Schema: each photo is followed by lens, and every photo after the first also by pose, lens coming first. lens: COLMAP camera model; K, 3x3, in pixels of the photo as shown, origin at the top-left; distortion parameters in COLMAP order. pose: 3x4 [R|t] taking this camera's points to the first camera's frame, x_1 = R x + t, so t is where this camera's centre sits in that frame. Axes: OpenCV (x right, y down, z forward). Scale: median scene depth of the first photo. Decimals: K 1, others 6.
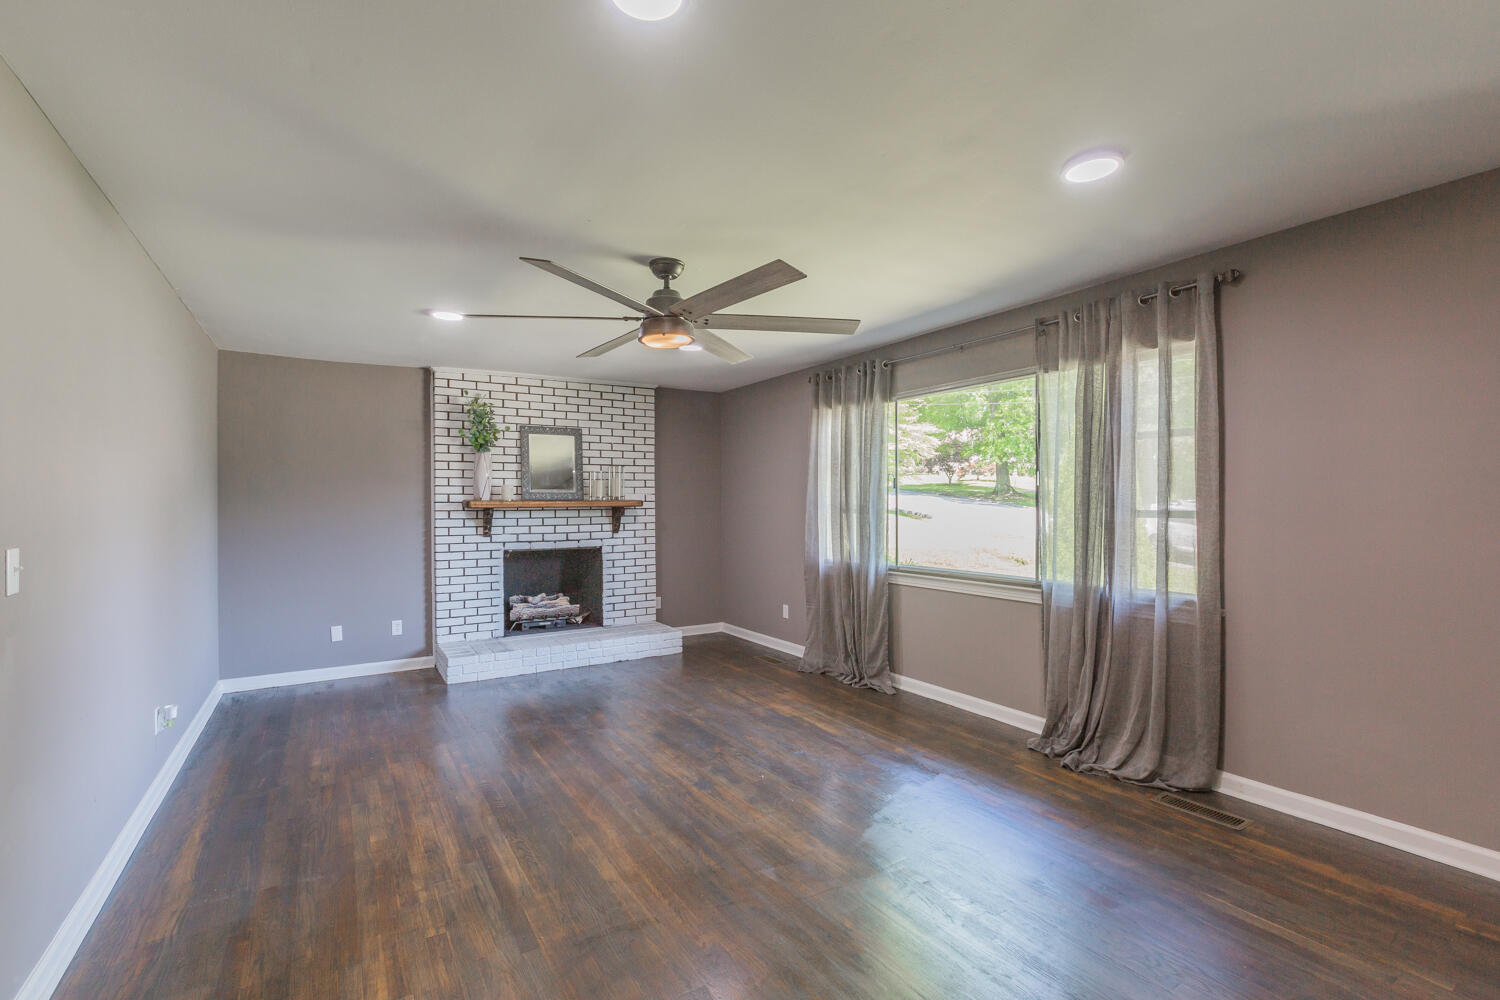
lens RADIAL K [[667.1, 0, 770.8], [0, 667.1, 504.8], [0, 0, 1]] dist [-0.000301, 0.000067]
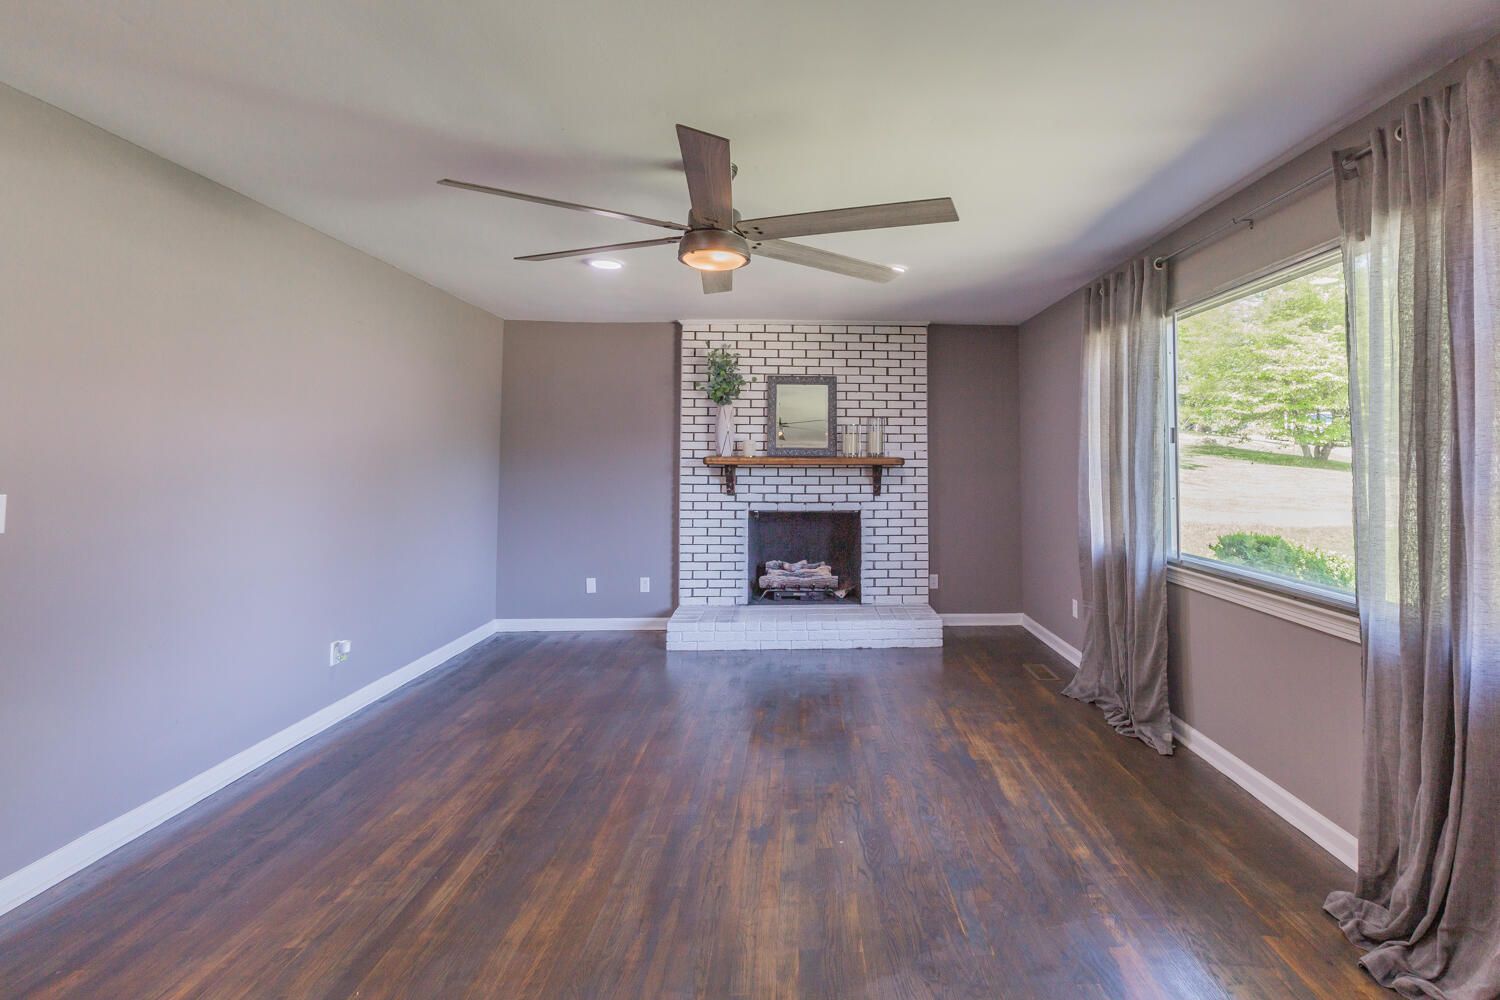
lens RADIAL K [[754.2, 0, 750.1], [0, 754.2, 421.2], [0, 0, 1]] dist [0.000078, 0.001056]
pose [[0.880239, -0.014617, -0.474305, 0.104222], [-0.011484, 0.998577, -0.052086, -0.001171], [0.474392, 0.051295, 0.878818, 0.076091]]
